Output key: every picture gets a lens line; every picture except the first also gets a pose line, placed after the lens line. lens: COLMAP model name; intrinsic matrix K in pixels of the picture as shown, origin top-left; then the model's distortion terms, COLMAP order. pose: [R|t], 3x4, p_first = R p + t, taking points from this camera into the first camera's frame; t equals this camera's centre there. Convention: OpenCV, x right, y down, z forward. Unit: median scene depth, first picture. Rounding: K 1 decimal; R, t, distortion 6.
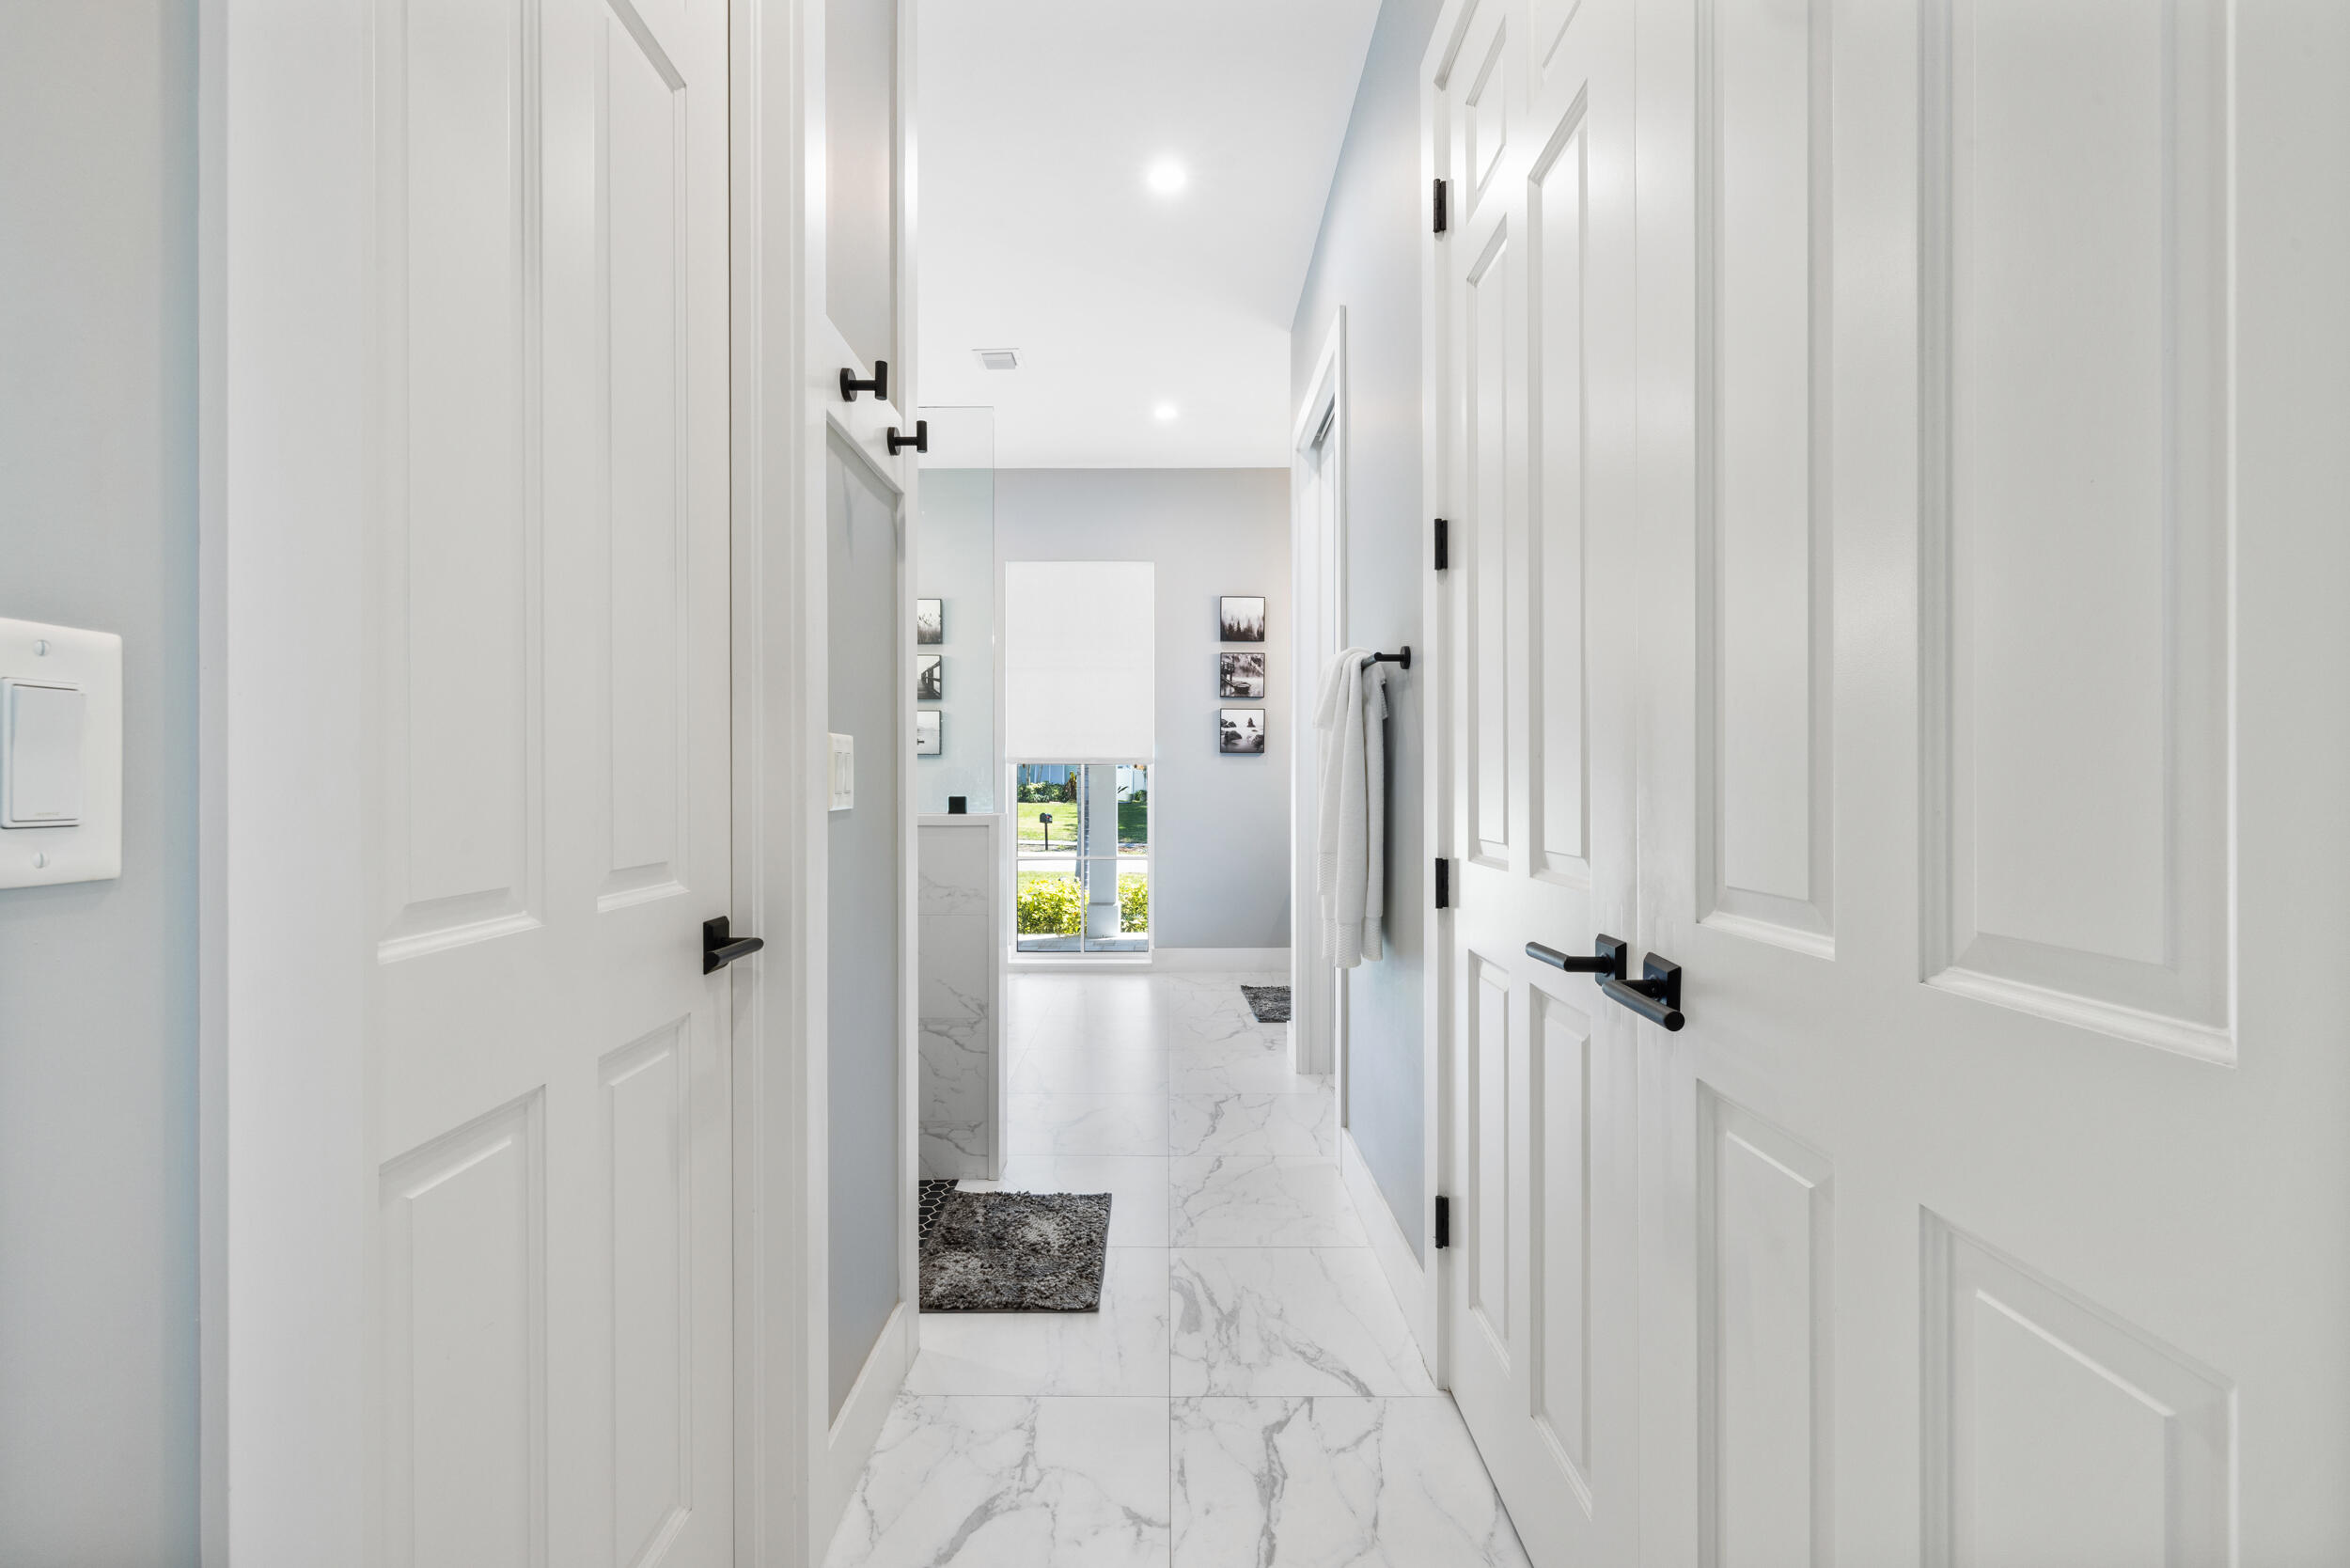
lens RADIAL K [[997.1, 0, 1157.8], [0, 997.1, 794.3], [0, 0, 1]] dist [-0.001930, -0.000244]
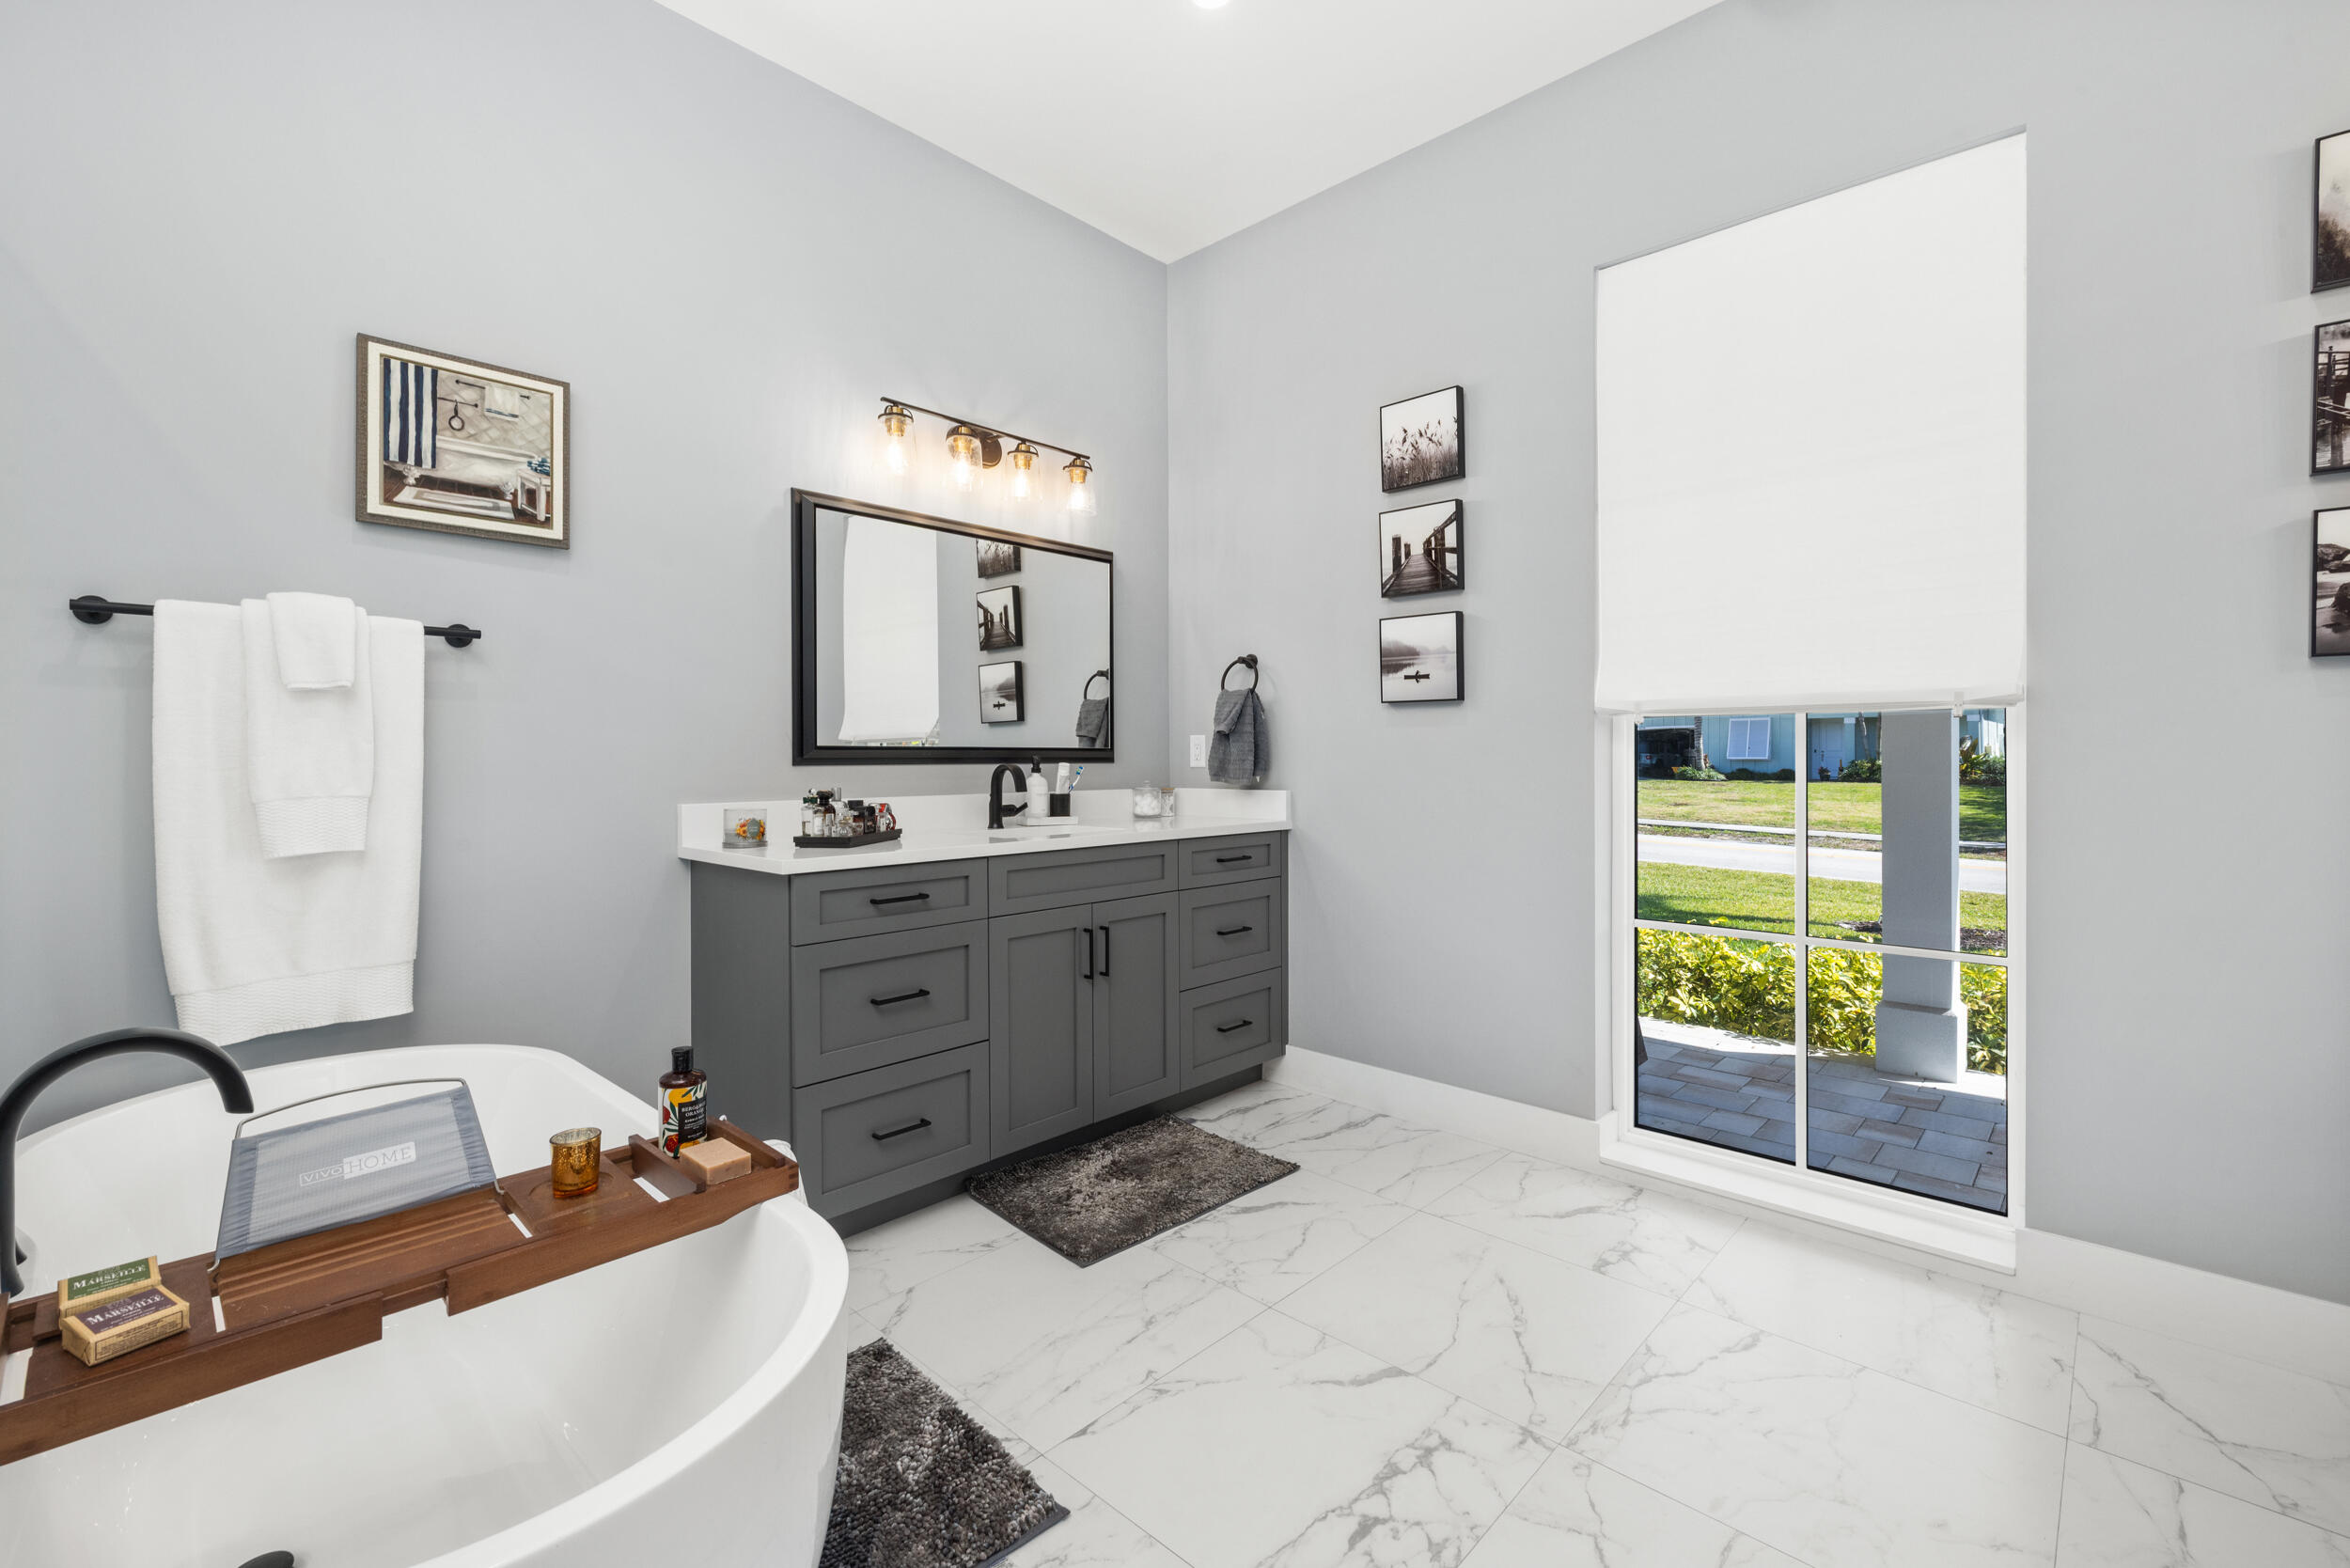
lens RADIAL K [[989.1, 0, 1170.4], [0, 989.1, 762.3], [0, 0, 1]] dist [-0.002414, -0.000149]
pose [[0.719746, 0.001663, -0.694236, 0.020183], [0.001371, 0.999992, 0.003818, -0.010931], [0.694236, -0.003700, 0.719737, 0.542172]]
